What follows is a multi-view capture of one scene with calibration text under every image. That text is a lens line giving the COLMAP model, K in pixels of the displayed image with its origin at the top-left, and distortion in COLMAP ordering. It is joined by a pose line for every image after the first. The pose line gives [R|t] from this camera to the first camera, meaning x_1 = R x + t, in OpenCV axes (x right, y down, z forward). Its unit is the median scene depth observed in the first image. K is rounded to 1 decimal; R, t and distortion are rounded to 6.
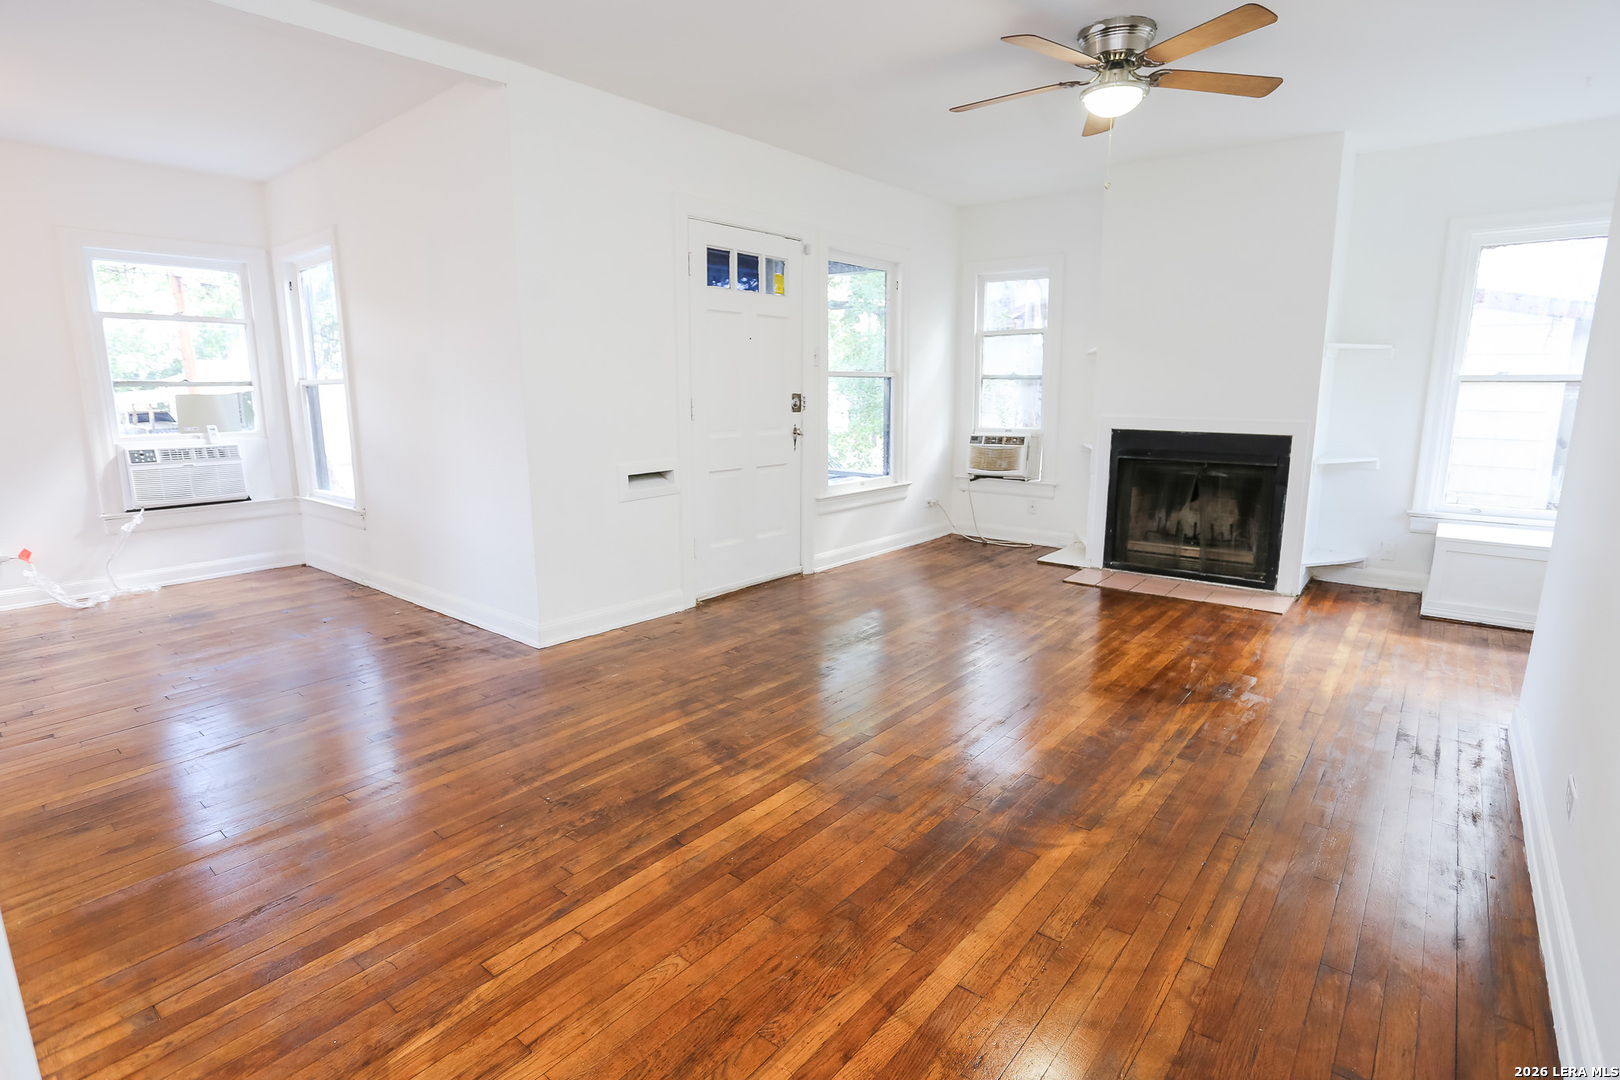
lens RADIAL K [[821.2, 0, 806.5], [0, 821.2, 543.0], [0, 0, 1]] dist [-0.072964, 0.034959]
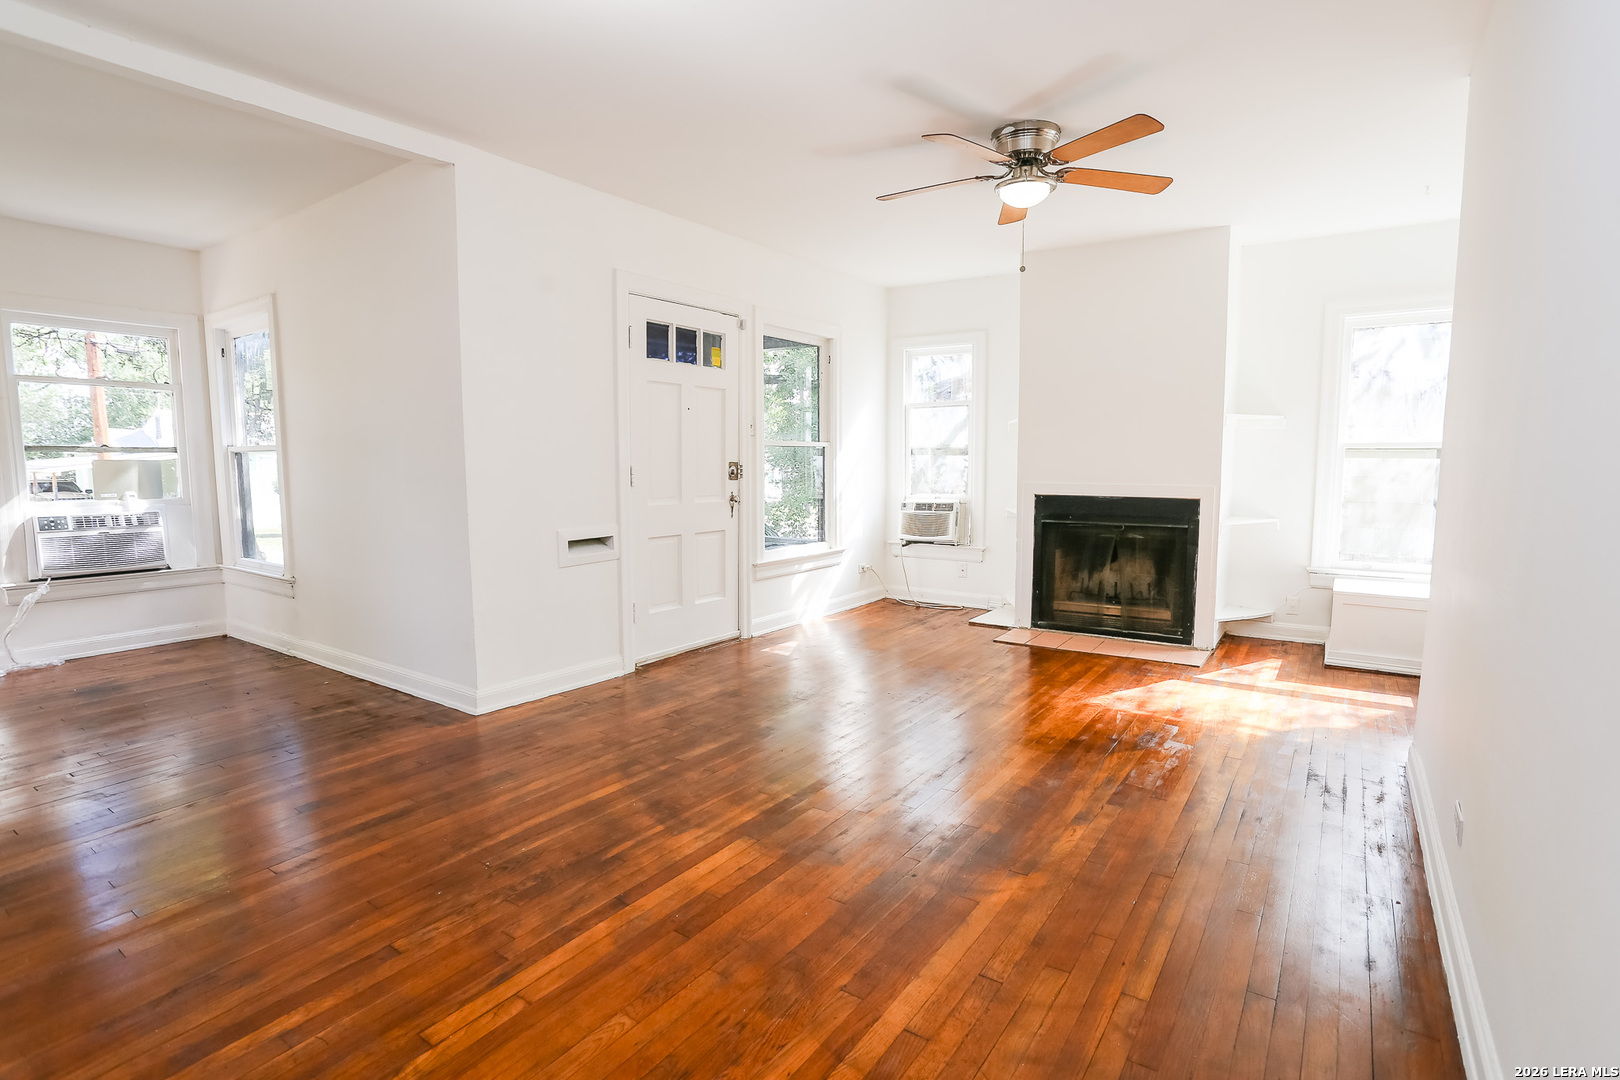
lens RADIAL K [[813.3, 0, 806.6], [0, 813.3, 542.0], [0, 0, 1]] dist [-0.069782, 0.034023]
pose [[0.996765, -0.007156, 0.080053, -0.006626], [0.014054, 0.996202, -0.085935, 0.013227], [-0.079134, 0.086782, 0.993079, -0.024351]]
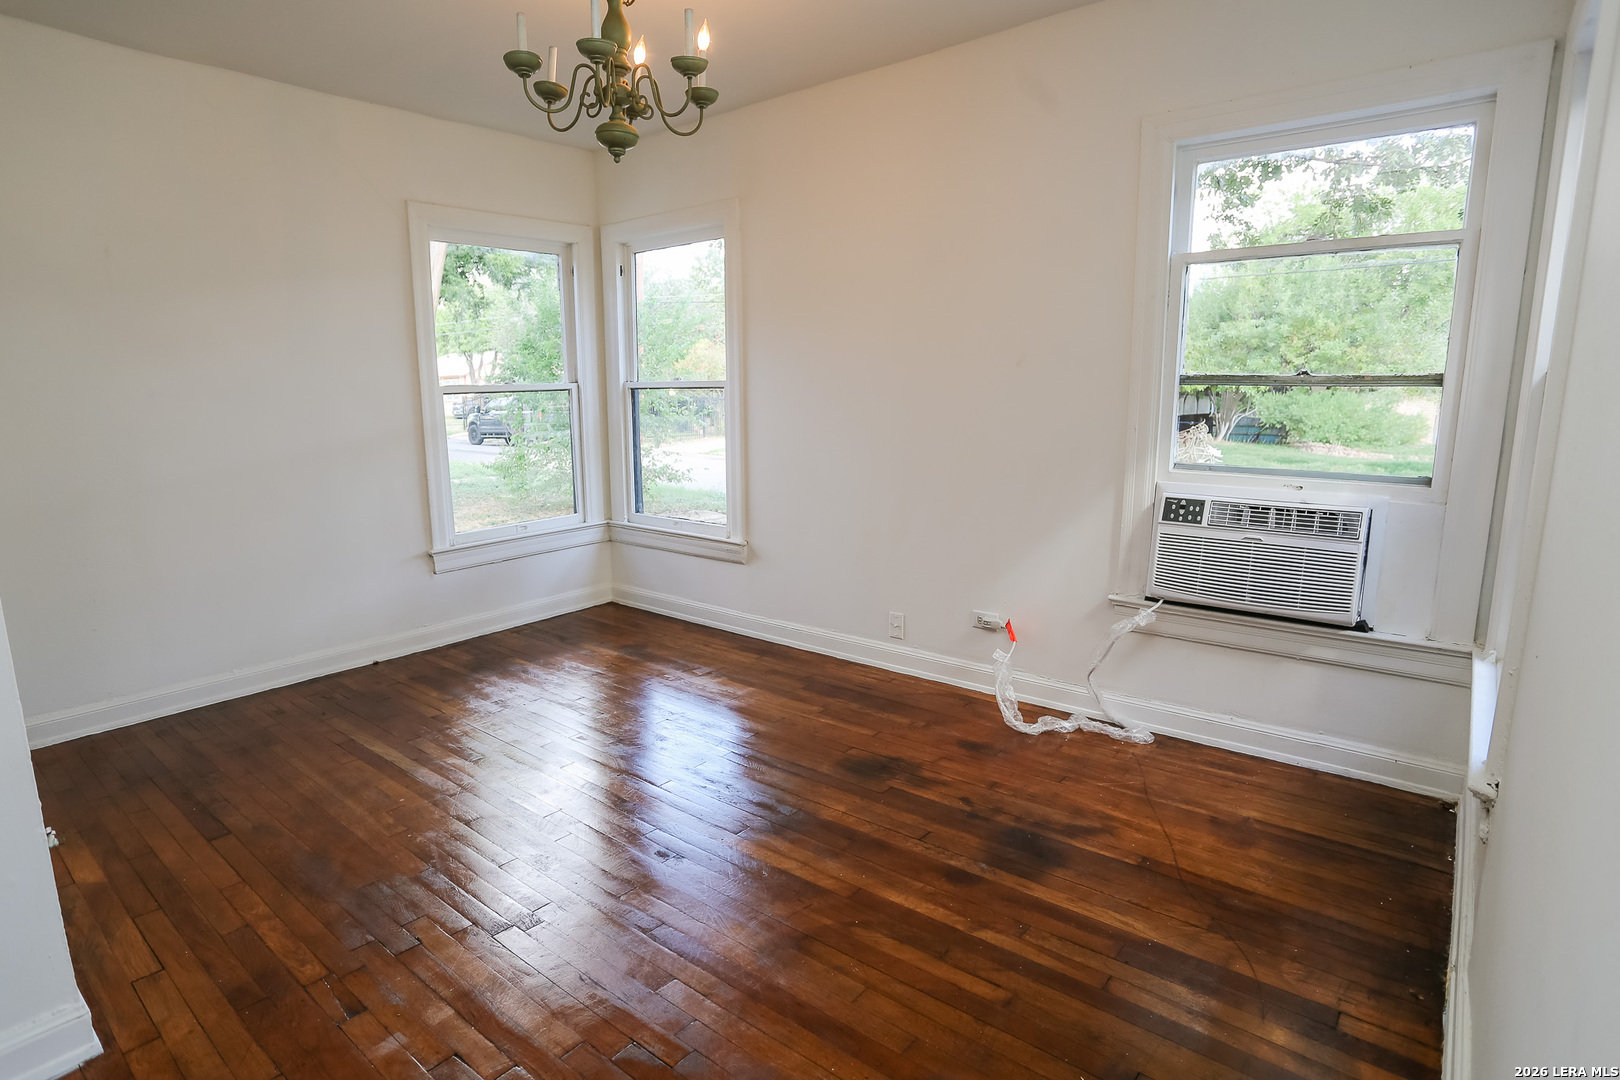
lens RADIAL K [[821.2, 0, 806.5], [0, 821.2, 543.0], [0, 0, 1]] dist [-0.072964, 0.034959]
pose [[0.003639, 0.177369, -0.984138, -0.483804], [-0.188539, 0.966616, 0.173513, -0.236049], [0.982059, 0.184916, 0.036958, 1.262497]]
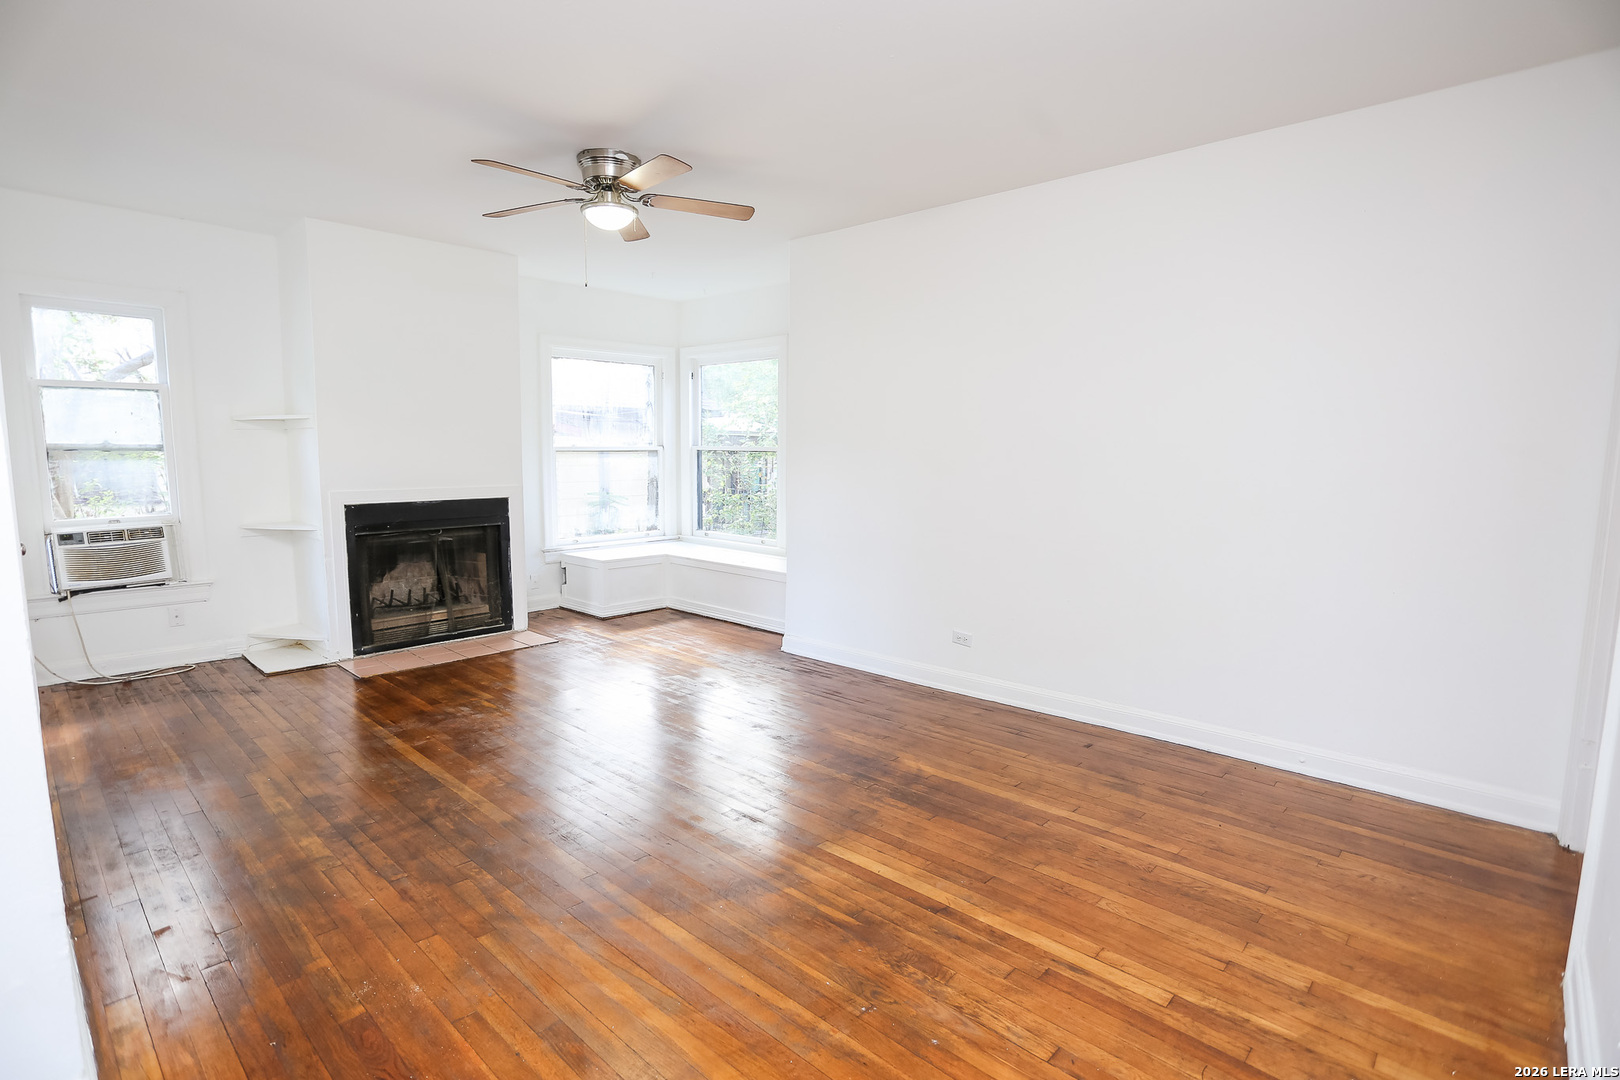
lens RADIAL K [[792.4, 0, 802.9], [0, 792.4, 541.1], [0, 0, 1]] dist [-0.068311, 0.028792]
pose [[0.064980, -0.109601, 0.991849, -0.890495], [0.182636, 0.978467, 0.096157, -0.173921], [-0.981031, 0.174899, 0.083598, 0.821105]]
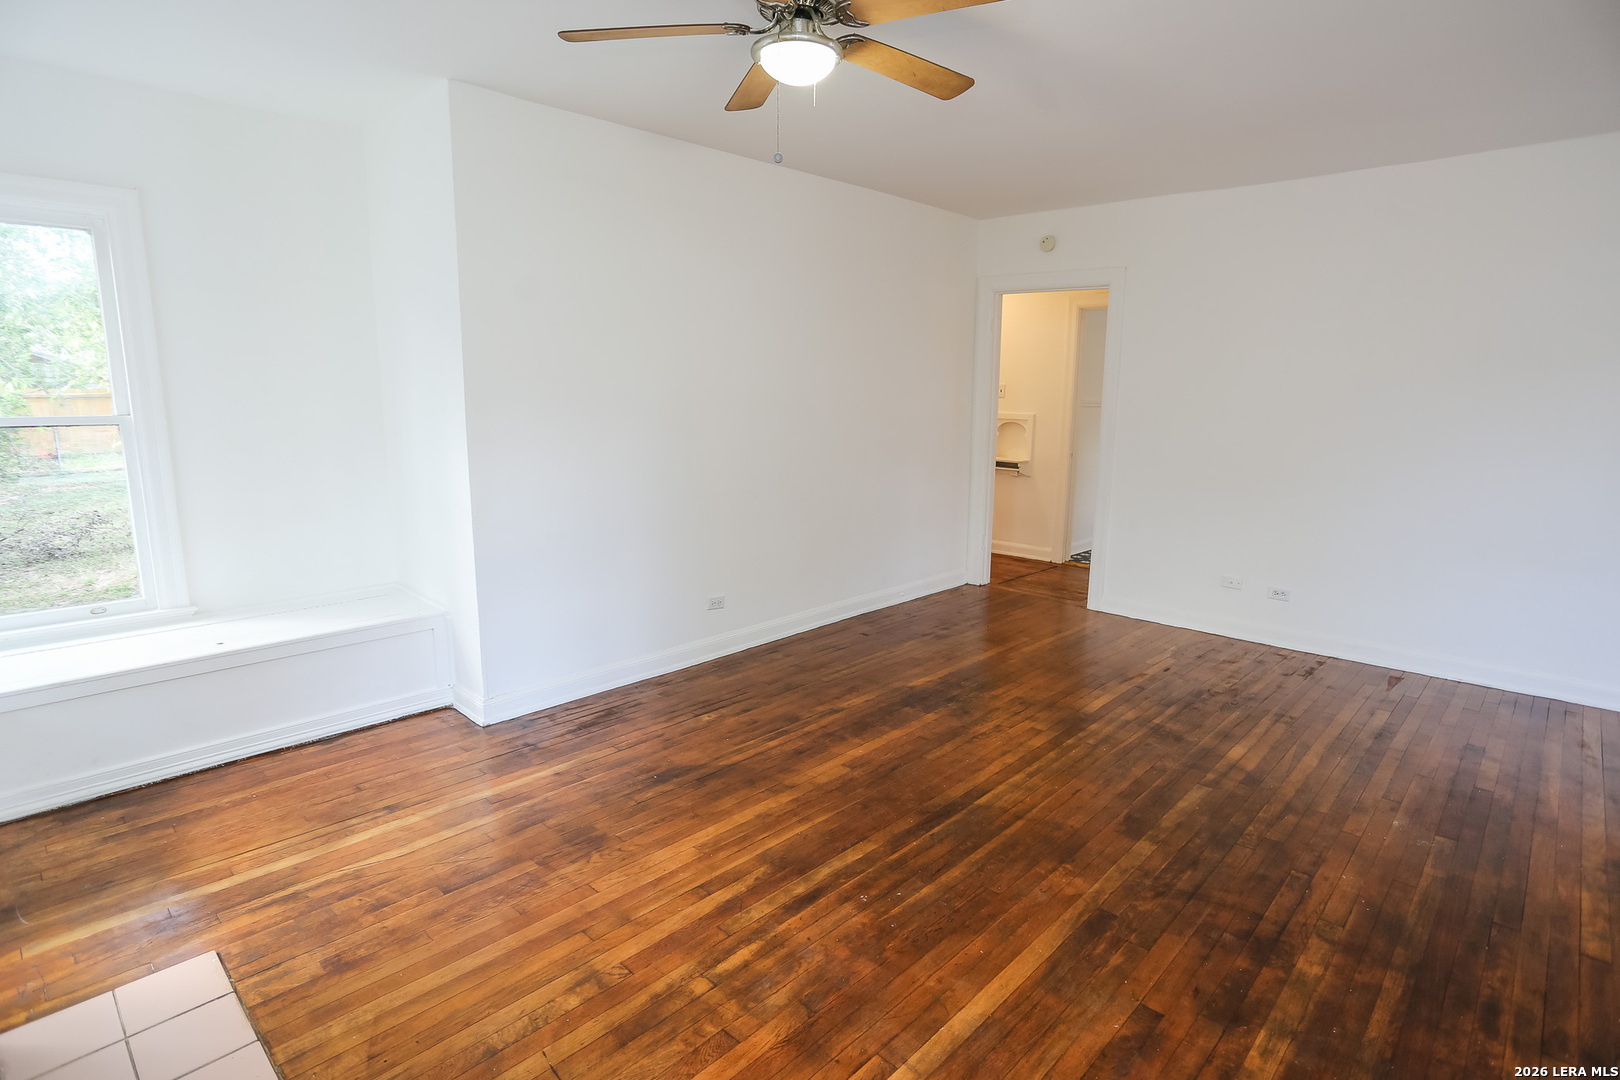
lens RADIAL K [[821.2, 0, 806.5], [0, 821.2, 543.0], [0, 0, 1]] dist [-0.072964, 0.034959]
pose [[-0.996309, -0.023318, 0.082613, 0.350645], [0.009017, 0.928646, 0.370858, -0.482040], [-0.085366, 0.370234, -0.925008, 2.107190]]
